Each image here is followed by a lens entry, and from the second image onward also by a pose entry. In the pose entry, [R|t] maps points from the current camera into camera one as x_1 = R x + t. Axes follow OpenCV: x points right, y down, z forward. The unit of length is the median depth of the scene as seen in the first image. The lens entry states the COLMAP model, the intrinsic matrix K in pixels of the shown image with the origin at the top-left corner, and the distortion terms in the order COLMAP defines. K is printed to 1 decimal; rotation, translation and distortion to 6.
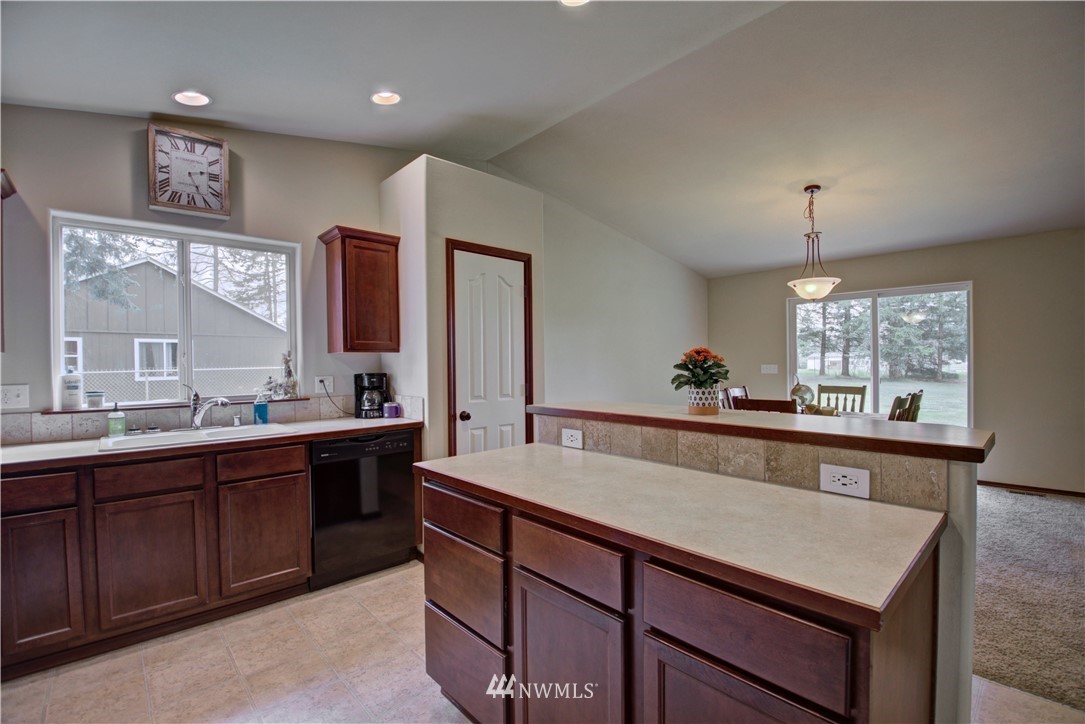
lens RADIAL K [[478.4, 0, 555.8], [0, 478.4, 371.8], [0, 0, 1]] dist [-0.009548, -0.009807]
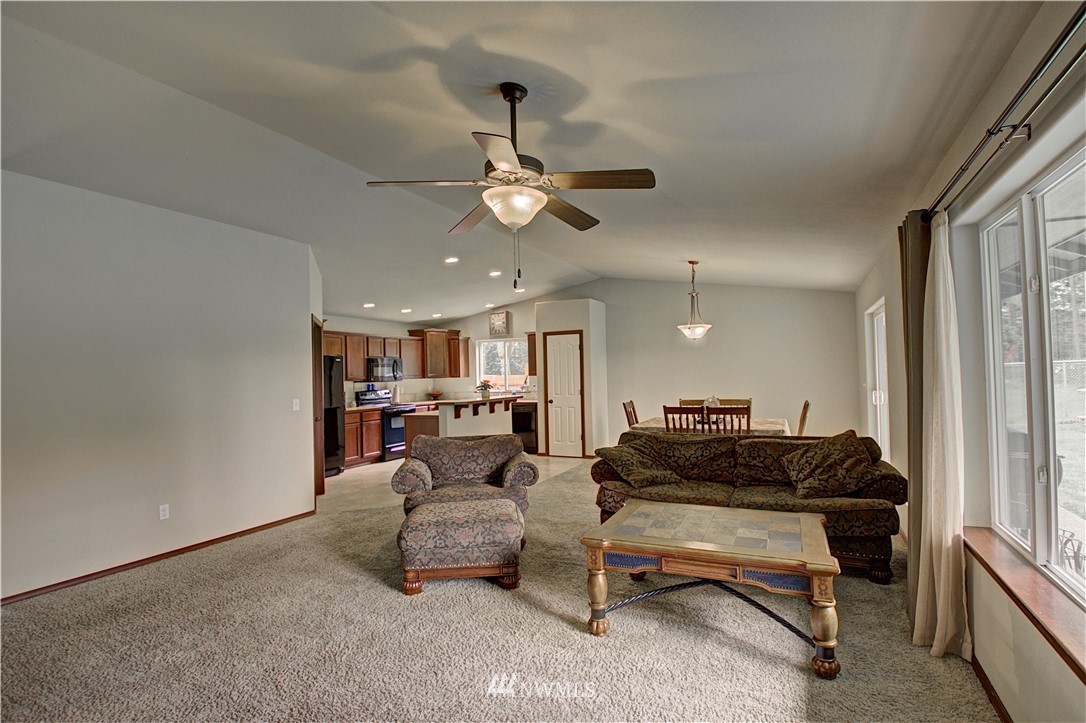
lens RADIAL K [[514.0, 0, 558.7], [0, 514.0, 357.7], [0, 0, 1]] dist [-0.003890, -0.013550]
pose [[0.356722, -0.024657, -0.933885, 2.286393], [-0.000255, 0.999649, -0.026490, -0.063952], [0.934211, 0.009687, 0.356590, 0.080533]]
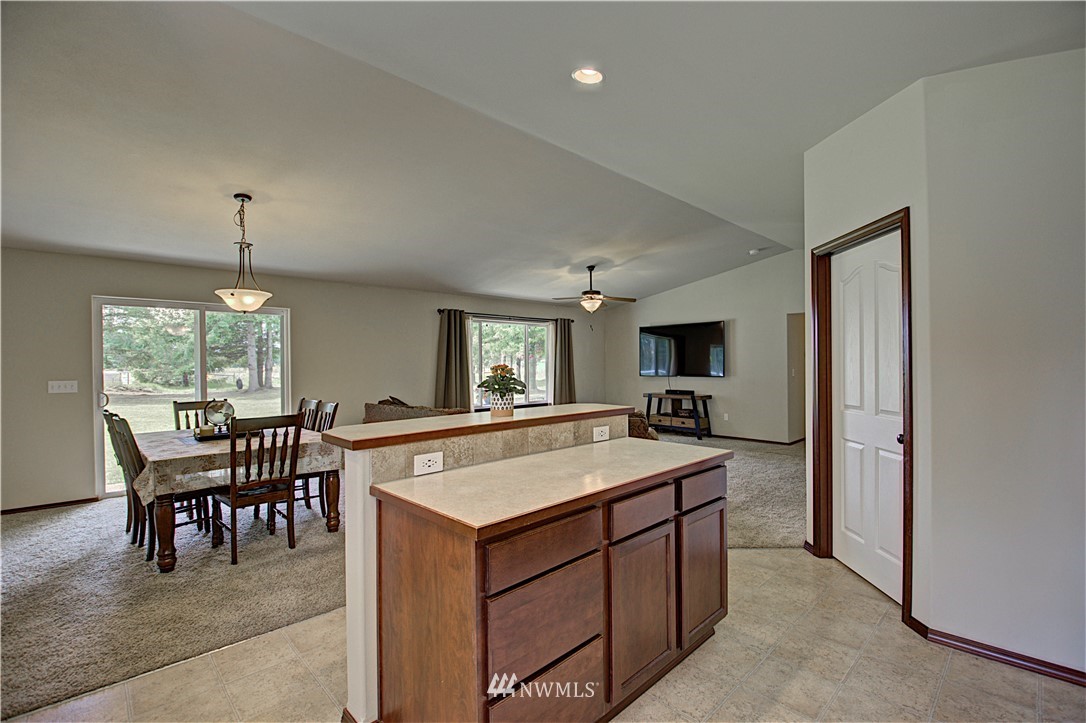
lens RADIAL K [[478.9, 0, 558.1], [0, 478.9, 365.1], [0, 0, 1]] dist [-0.009548, -0.009807]
pose [[-0.031481, 0.007459, 0.999477, -0.551389], [0.032354, 0.999456, -0.006440, -0.019372], [-0.998981, 0.032135, -0.031706, 0.496064]]
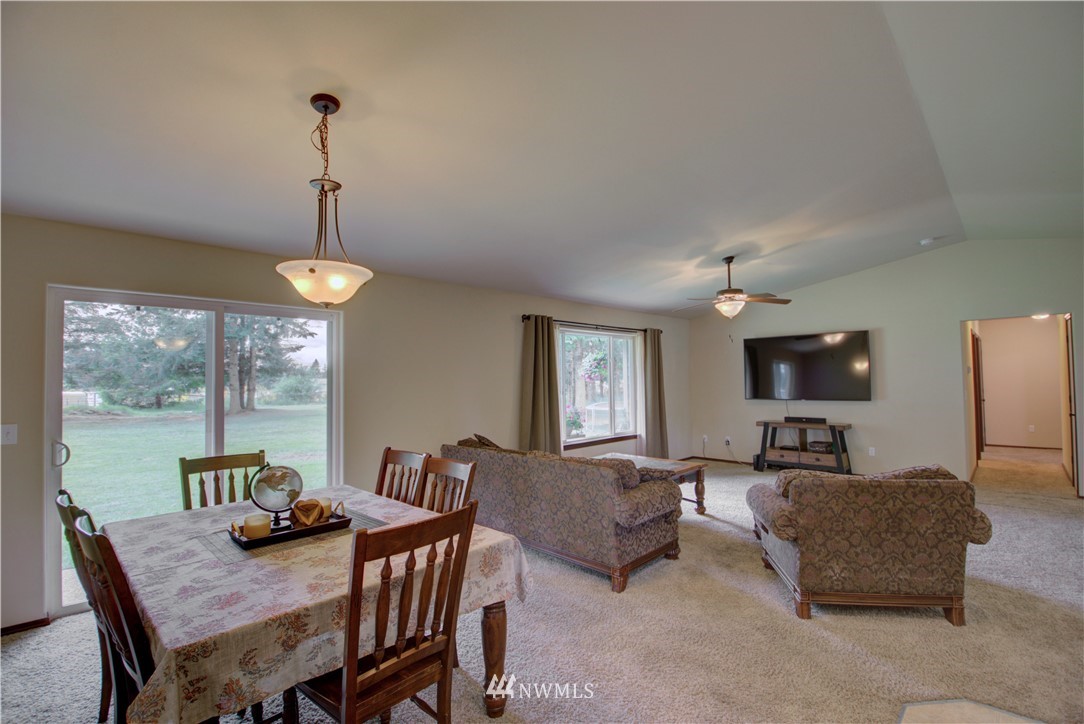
lens RADIAL K [[489.5, 0, 552.0], [0, 489.5, 362.2], [0, 0, 1]] dist [-0.019805, -0.002404]
pose [[-0.053691, 0.048163, 0.997395, -0.020928], [0.038972, 0.998176, -0.046103, -0.062966], [-0.997797, 0.036395, -0.055470, 0.967980]]
